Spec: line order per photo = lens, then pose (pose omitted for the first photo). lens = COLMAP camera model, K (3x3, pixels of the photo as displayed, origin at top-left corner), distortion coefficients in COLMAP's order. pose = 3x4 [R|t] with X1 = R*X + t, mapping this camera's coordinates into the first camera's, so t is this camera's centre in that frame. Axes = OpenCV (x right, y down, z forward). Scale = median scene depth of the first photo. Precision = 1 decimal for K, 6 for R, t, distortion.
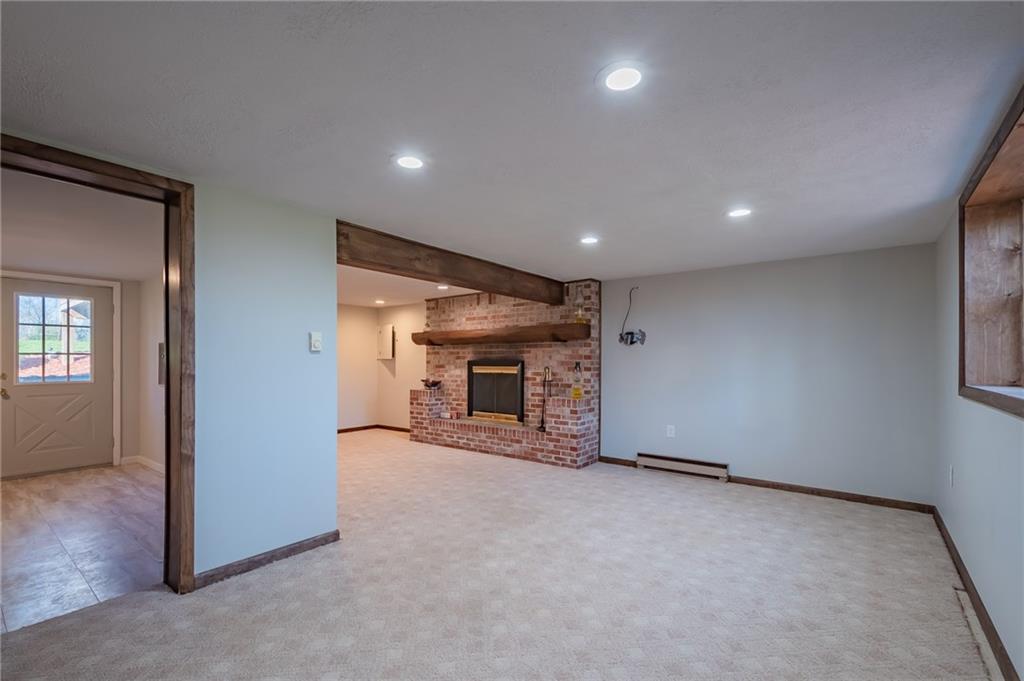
lens RADIAL K [[457.2, 0, 512.3], [0, 457.2, 359.8], [0, 0, 1]] dist [0.015883, -0.000330]
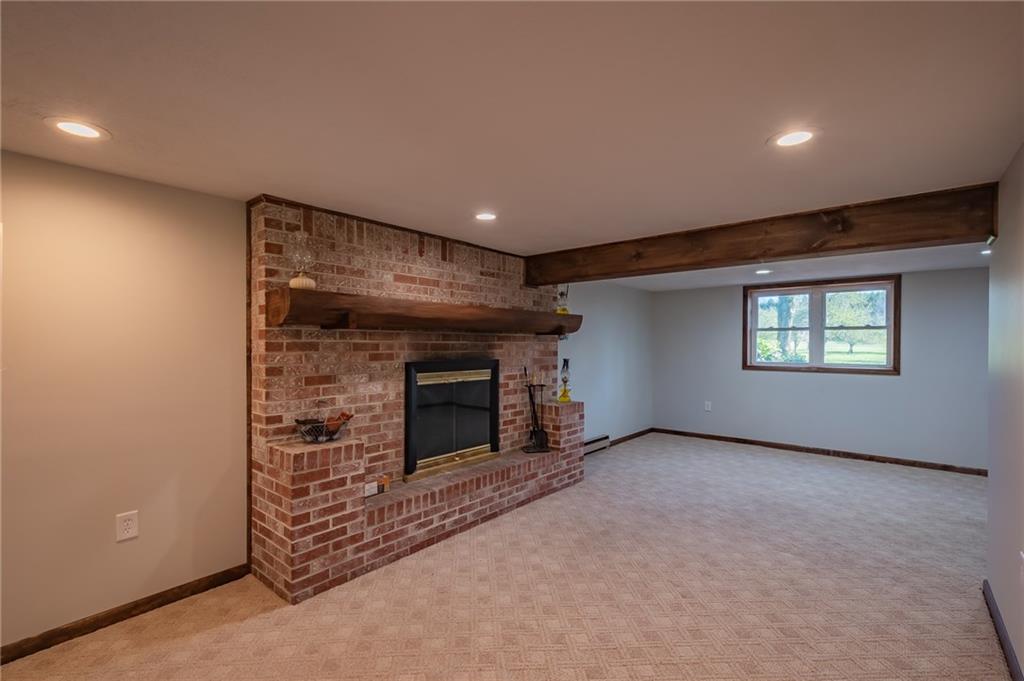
lens RADIAL K [[457.2, 0, 512.2], [0, 457.2, 345.4], [0, 0, 1]] dist [0.015883, -0.000330]
pose [[0.033606, -0.004488, 0.999425, -0.617495], [-0.009402, 0.999944, 0.004806, -0.021203], [-0.999391, -0.009559, 0.033562, 0.910702]]
